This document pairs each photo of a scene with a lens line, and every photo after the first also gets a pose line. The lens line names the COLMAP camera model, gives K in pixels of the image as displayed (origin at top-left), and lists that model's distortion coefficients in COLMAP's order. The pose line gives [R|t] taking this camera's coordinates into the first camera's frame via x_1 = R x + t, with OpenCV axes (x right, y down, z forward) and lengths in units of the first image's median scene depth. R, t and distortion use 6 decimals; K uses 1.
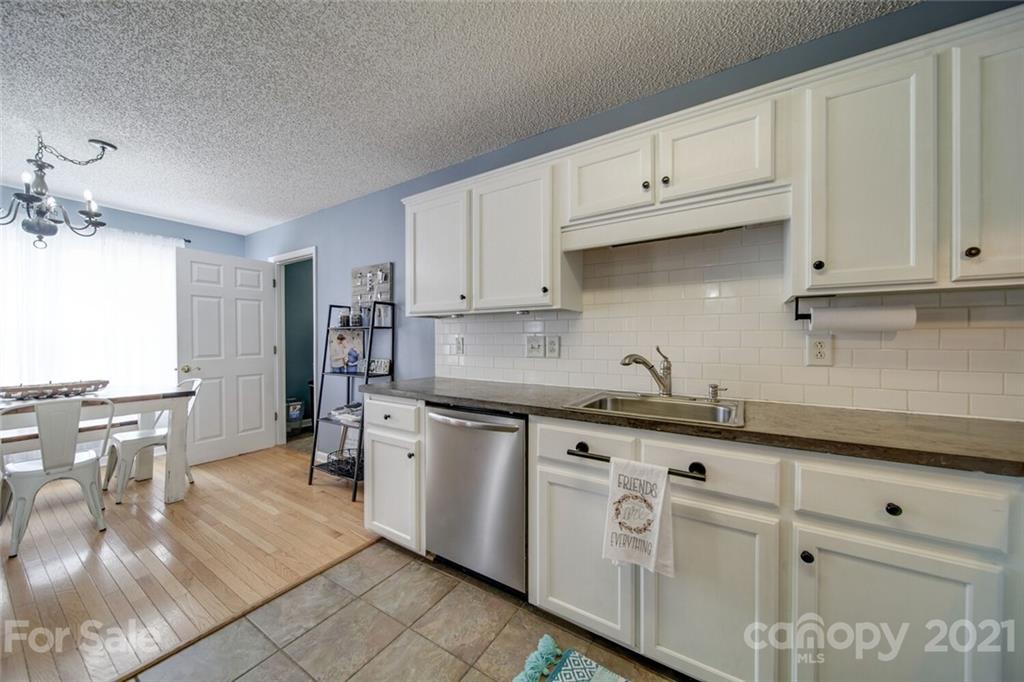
lens RADIAL K [[358.7, 0, 515.4], [0, 358.7, 341.3], [0, 0, 1]] dist [-0.001959, -0.000902]
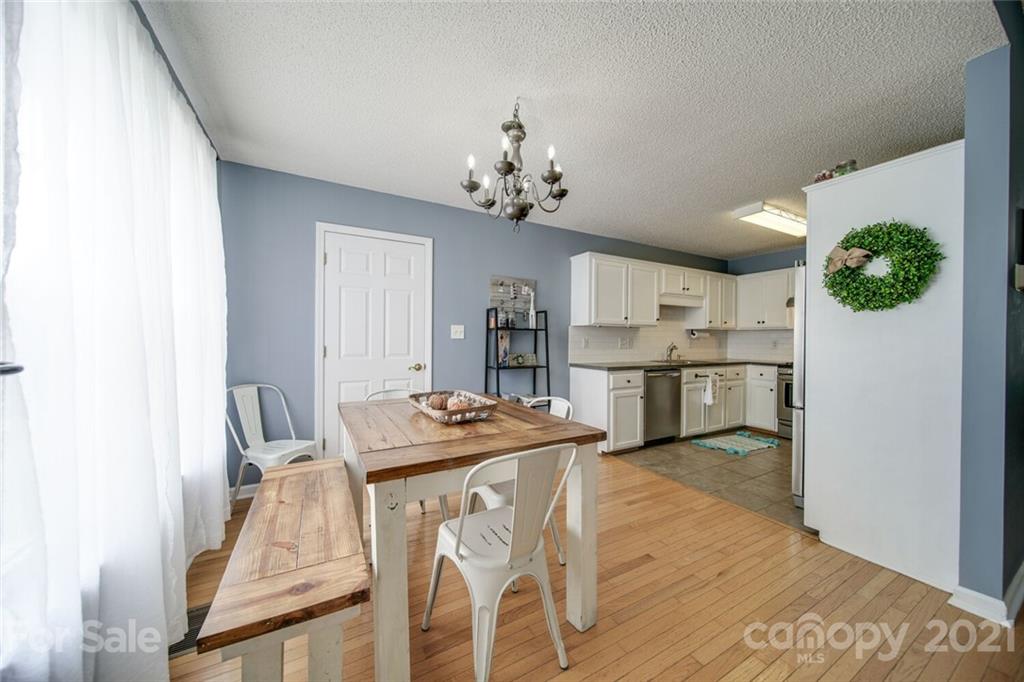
lens RADIAL K [[358.7, 0, 515.4], [0, 358.7, 340.6], [0, 0, 1]] dist [-0.001959, -0.000902]
pose [[0.470774, -0.000988, 0.882253, -1.603112], [-0.005379, 0.999978, 0.003990, -0.003630], [-0.882238, -0.006624, 0.470758, 0.453951]]
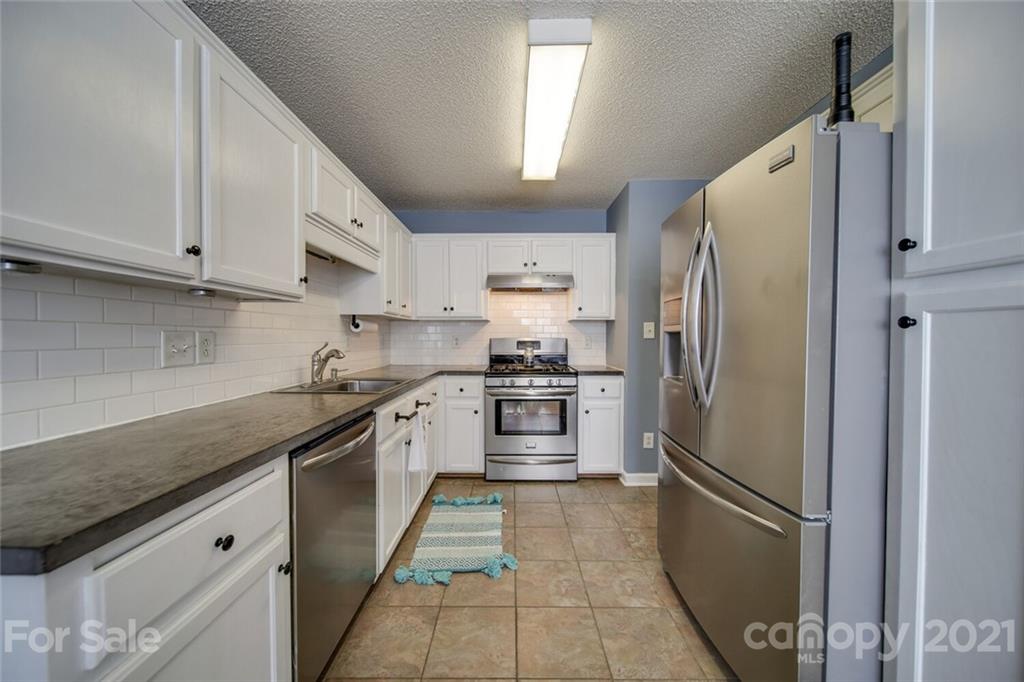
lens RADIAL K [[358.7, 0, 514.0], [0, 358.7, 341.4], [0, 0, 1]] dist [-0.001959, -0.000902]
pose [[-0.534305, -0.012929, 0.845193, -0.588896], [-0.000654, 0.999889, 0.014882, -0.004968], [-0.845292, 0.007398, -0.534254, 0.663139]]
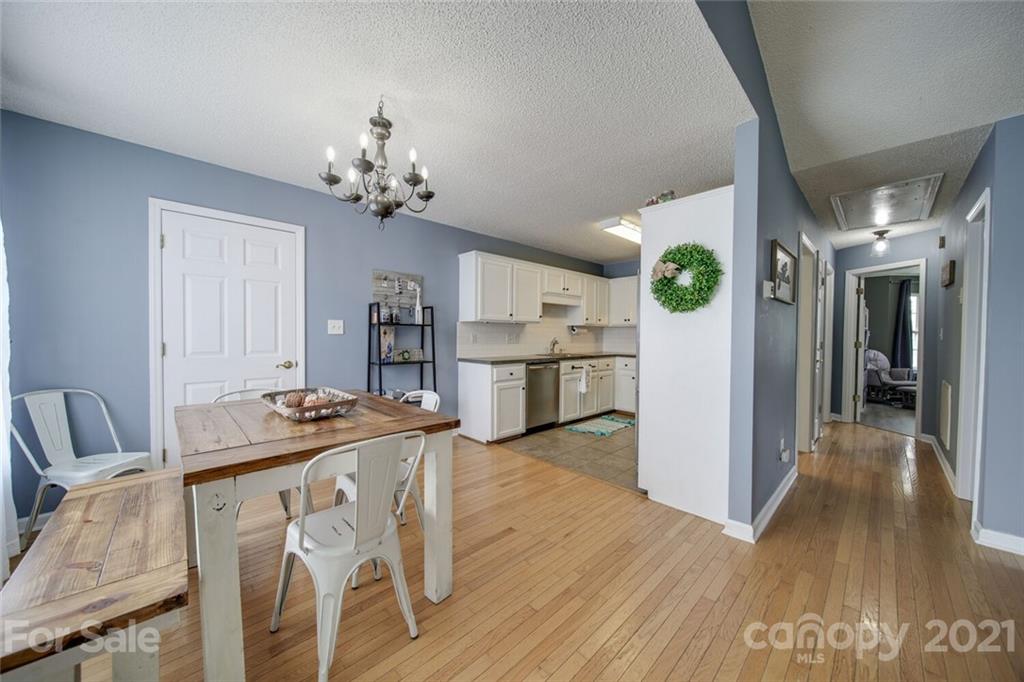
lens RADIAL K [[358.7, 0, 515.6], [0, 358.7, 341.4], [0, 0, 1]] dist [-0.001959, -0.000902]
pose [[0.231352, -0.016480, 0.972731, -1.615500], [-0.006191, 0.999811, 0.018411, -0.005581], [-0.972850, -0.010281, 0.231206, 0.364043]]
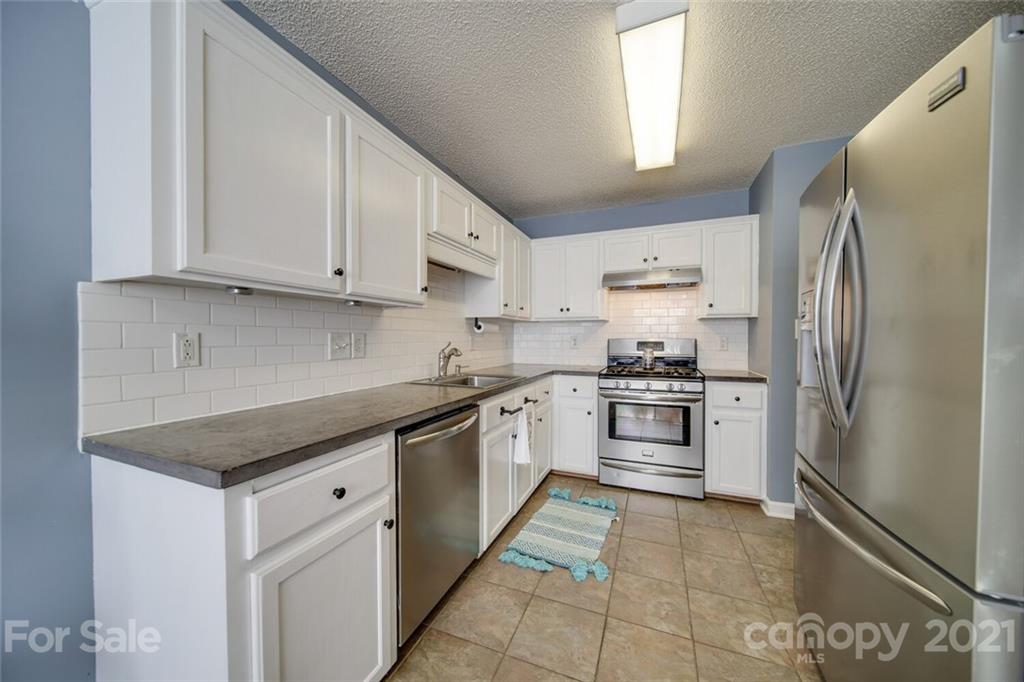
lens RADIAL K [[358.7, 0, 513.4], [0, 358.7, 341.3], [0, 0, 1]] dist [-0.001959, -0.000902]
pose [[-0.178978, -0.012586, 0.983773, -0.625472], [0.001190, 0.999915, 0.013009, -0.004353], [-0.983852, 0.003499, -0.178947, 0.598809]]
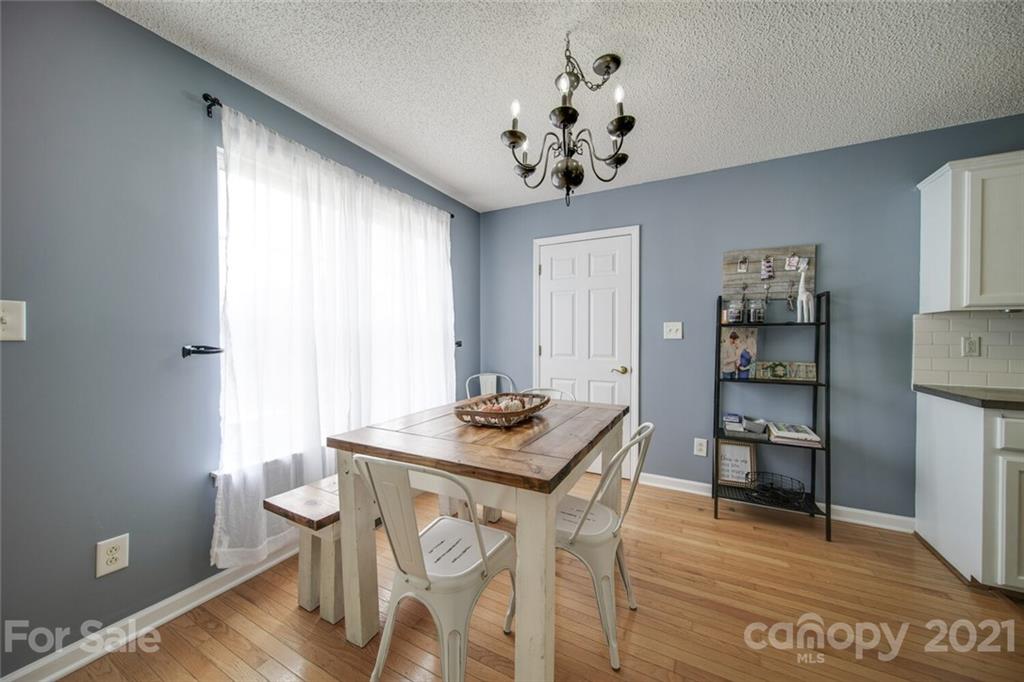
lens RADIAL K [[358.7, 0, 513.9], [0, 358.7, 342.2], [0, 0, 1]] dist [-0.001959, -0.000902]
pose [[0.996817, 0.000935, 0.079717, -1.136349], [-0.001735, 0.999949, 0.009970, -0.004076], [-0.079703, -0.010077, 0.996768, 0.245911]]
